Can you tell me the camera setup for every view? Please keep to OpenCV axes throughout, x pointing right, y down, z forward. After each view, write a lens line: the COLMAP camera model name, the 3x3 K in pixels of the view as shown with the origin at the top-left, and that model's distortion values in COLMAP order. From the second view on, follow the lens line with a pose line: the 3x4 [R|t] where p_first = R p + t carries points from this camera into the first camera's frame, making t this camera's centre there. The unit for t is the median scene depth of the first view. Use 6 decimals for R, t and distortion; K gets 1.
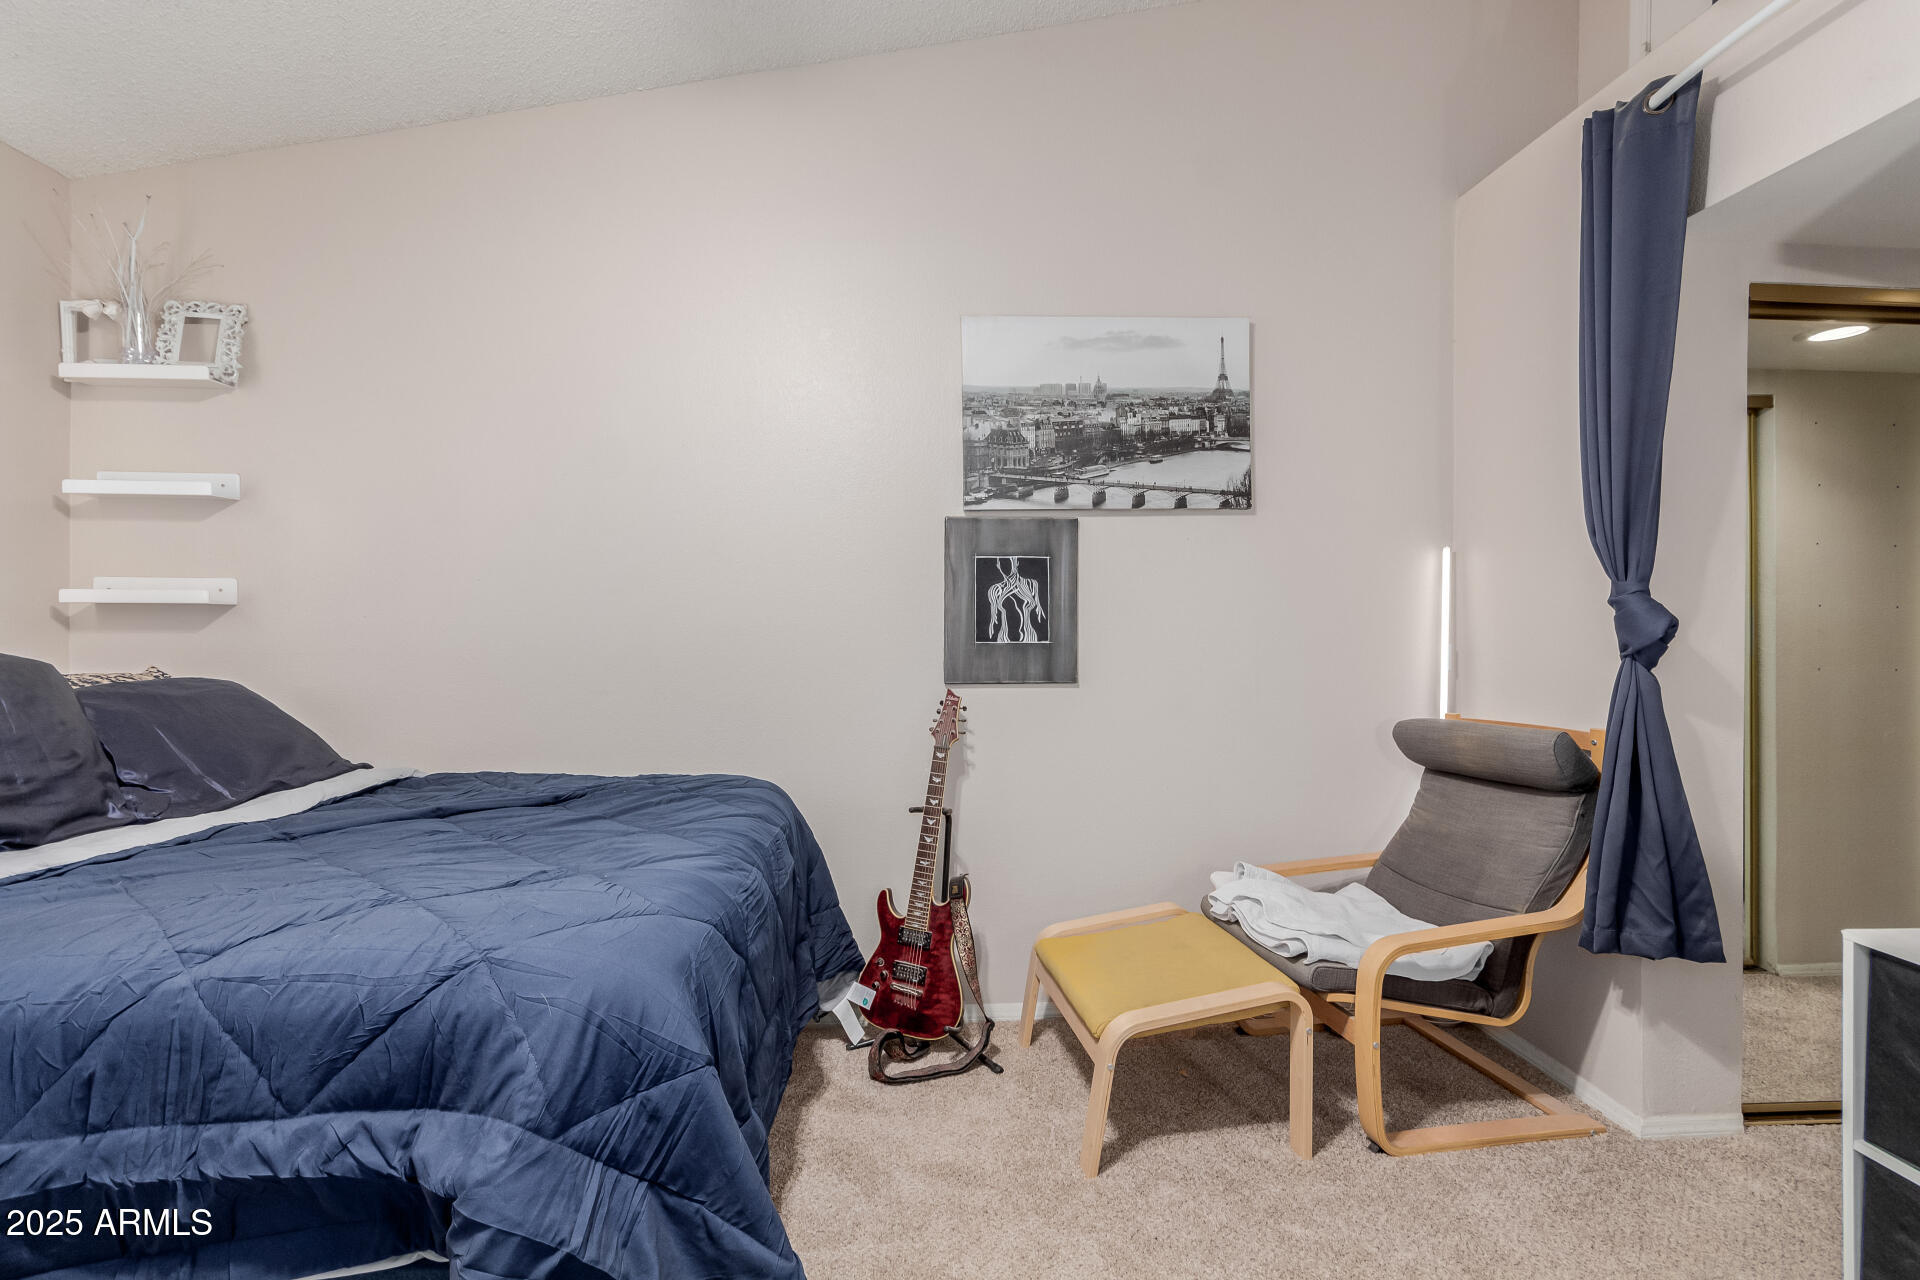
lens RADIAL K [[906.5, 0, 954.5], [0, 906.5, 617.1], [0, 0, 1]] dist [0.001100, -0.001105]
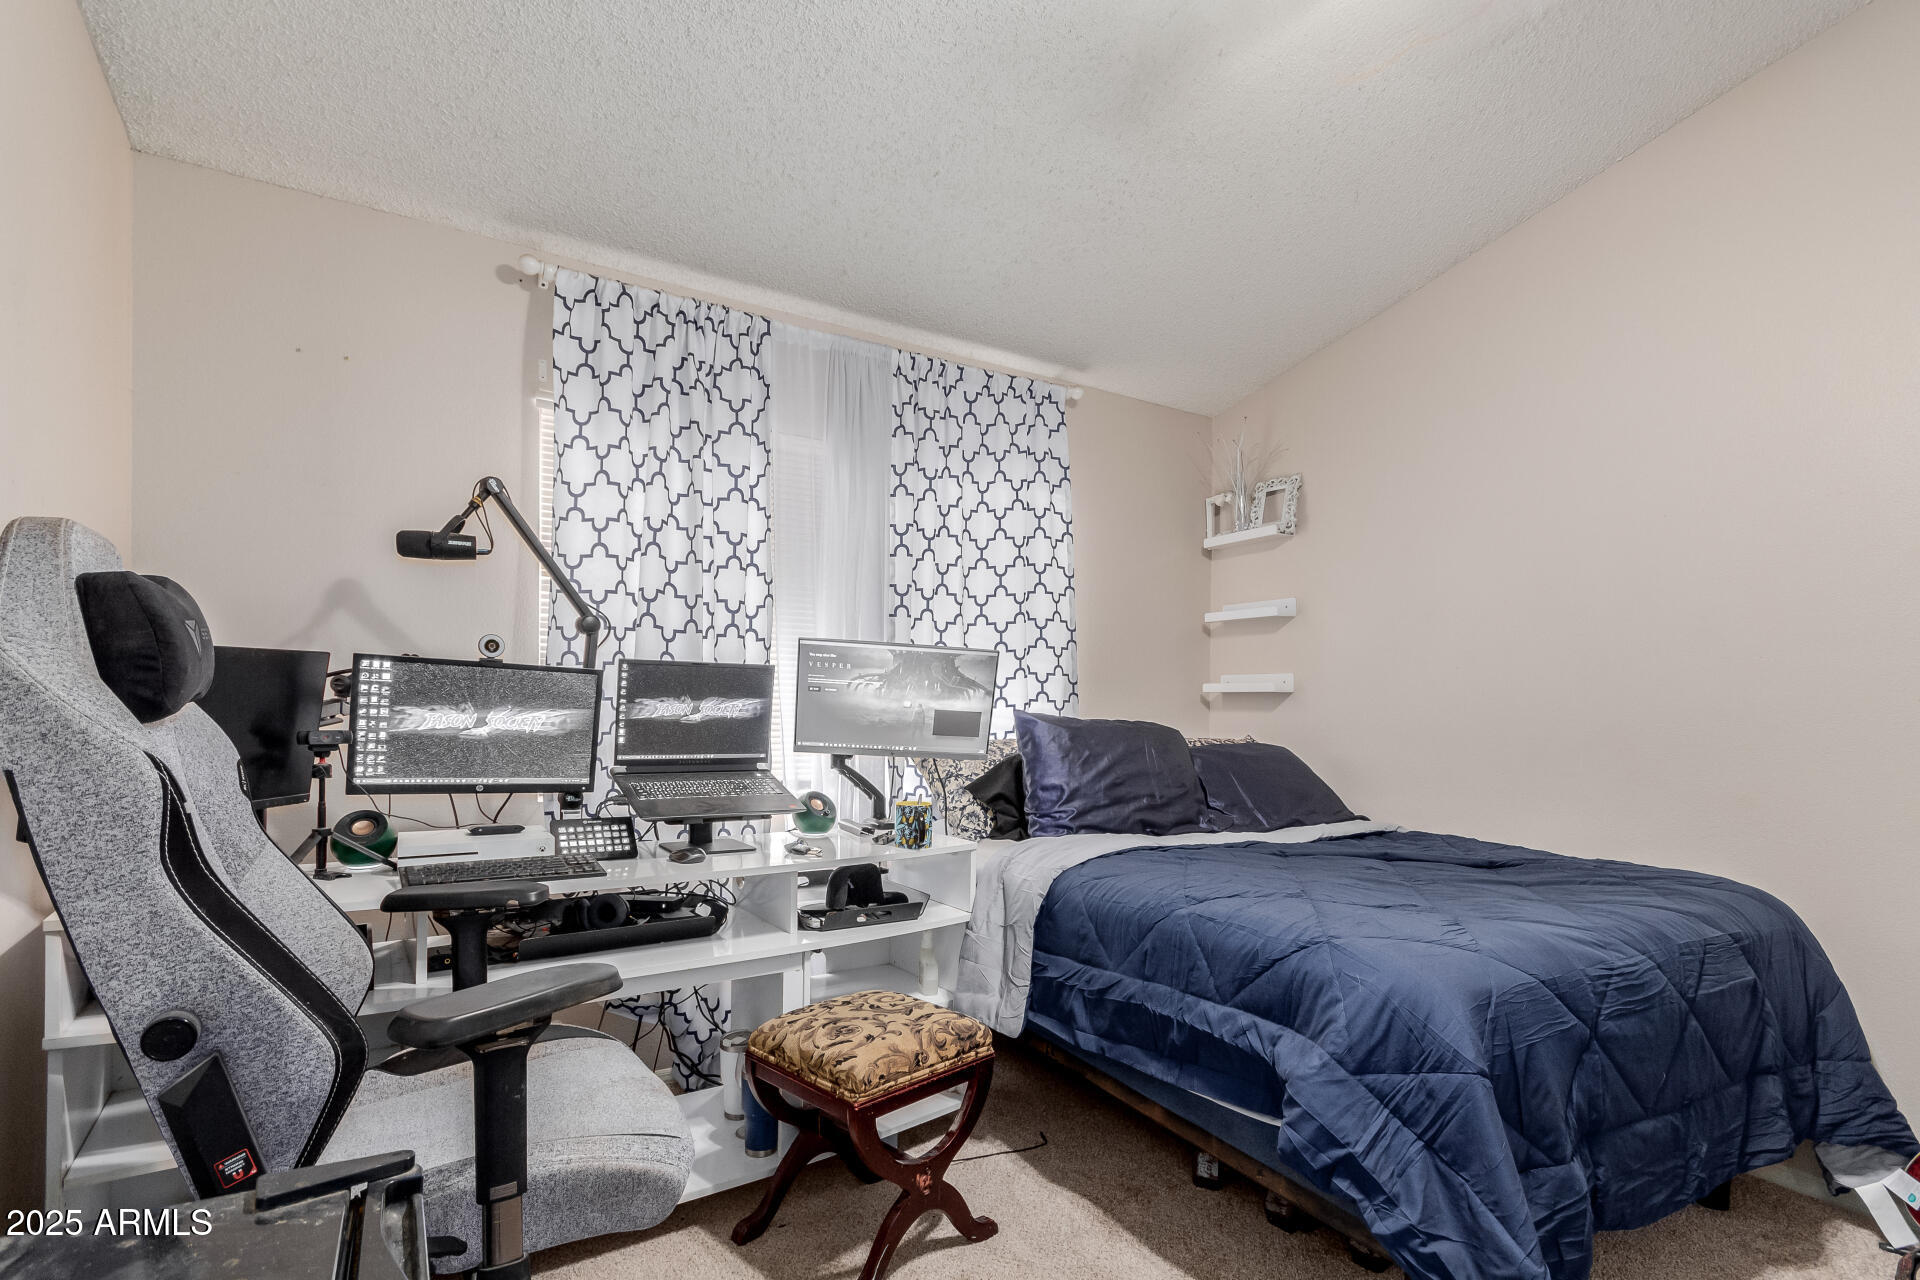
lens RADIAL K [[904.3, 0, 968.6], [0, 904.3, 627.2], [0, 0, 1]] dist [0.002990, 0.000986]
pose [[0.452540, -0.075001, -0.888584, 0.339952], [0.006234, 0.996699, -0.080951, -0.005829], [0.891722, 0.031094, 0.451514, -0.111122]]
